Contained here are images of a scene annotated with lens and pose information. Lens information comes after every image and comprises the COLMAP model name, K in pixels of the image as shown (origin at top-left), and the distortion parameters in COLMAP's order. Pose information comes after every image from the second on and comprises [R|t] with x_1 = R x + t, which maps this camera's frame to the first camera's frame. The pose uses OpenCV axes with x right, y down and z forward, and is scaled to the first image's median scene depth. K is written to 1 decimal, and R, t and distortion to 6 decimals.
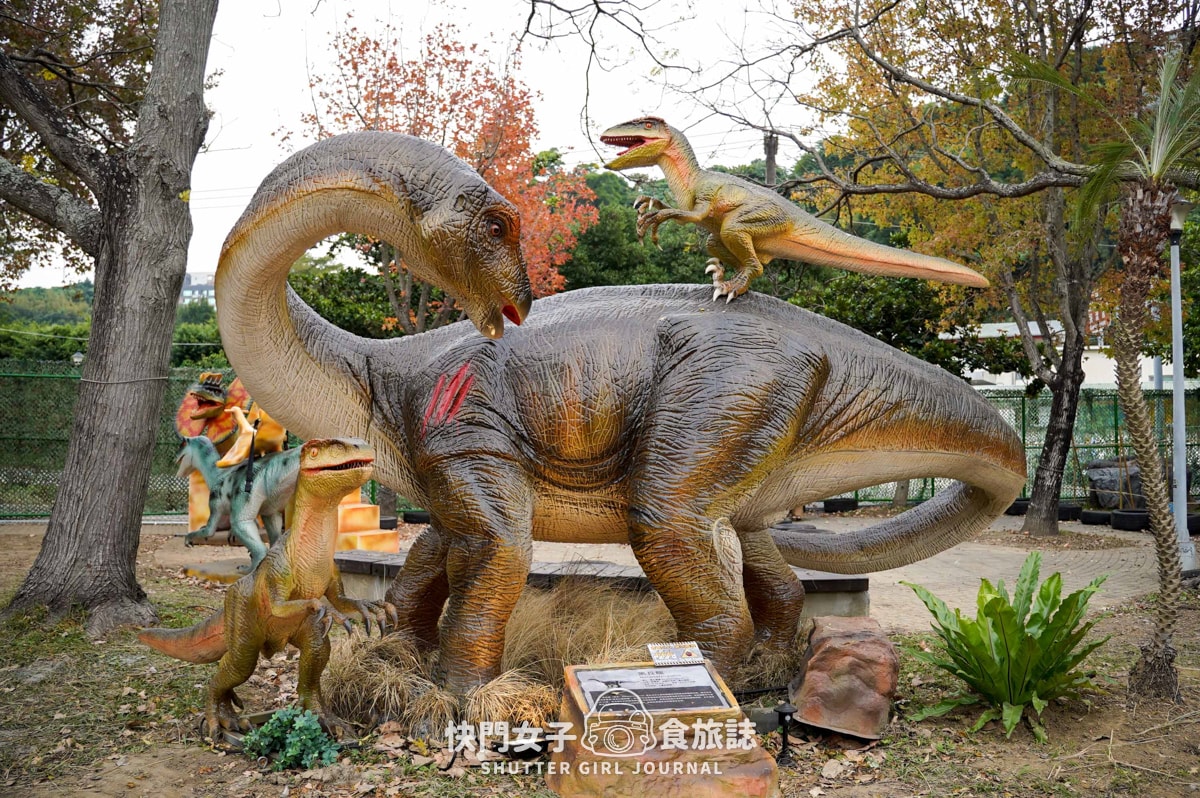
lens RADIAL K [[953.3, 0, 600.0], [0, 953.3, 406.7], [0, 0, 1]] dist [-0.159919, 0.032765]
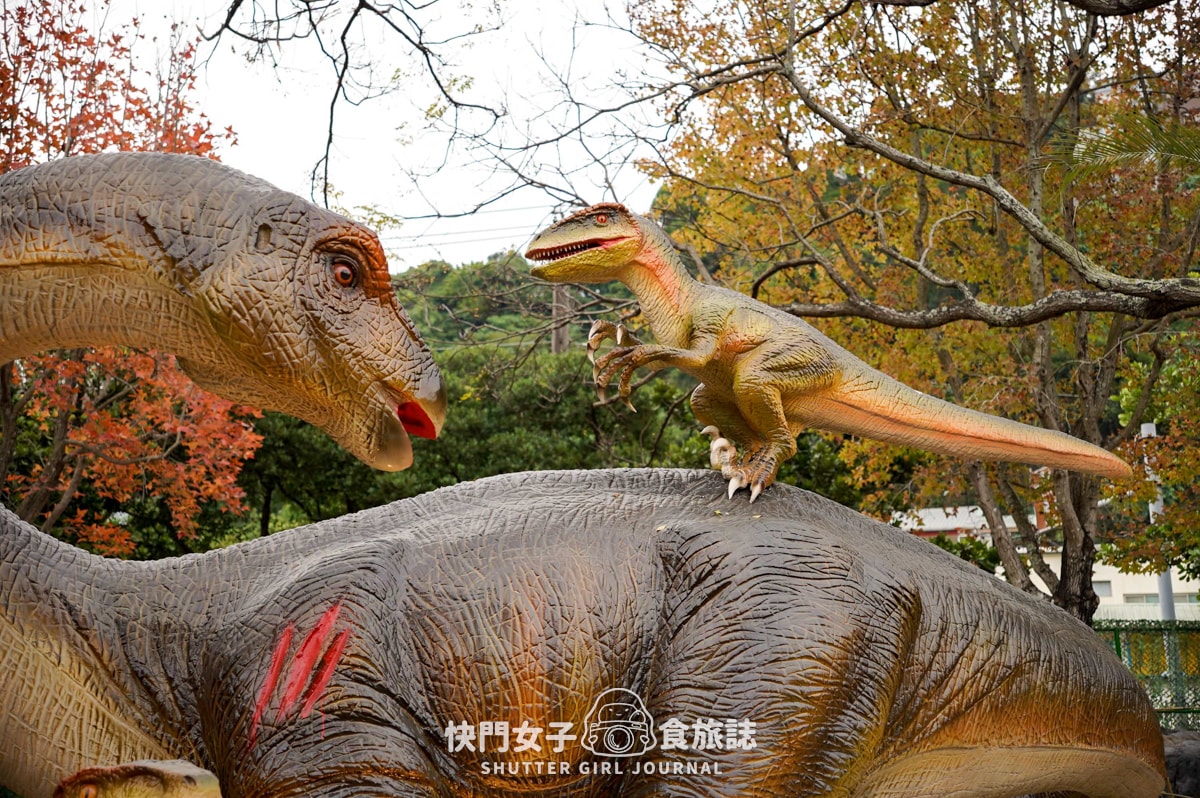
lens RADIAL K [[1519.1, 0, 598.8], [0, 1519.1, 406.1], [0, 0, 1]] dist [0.120838, 0.000000]
pose [[0.971230, 0.025776, 0.236745, -0.195337], [0.011035, 0.988186, -0.152859, -0.021613], [-0.237888, 0.151074, 0.959472, 0.076559]]
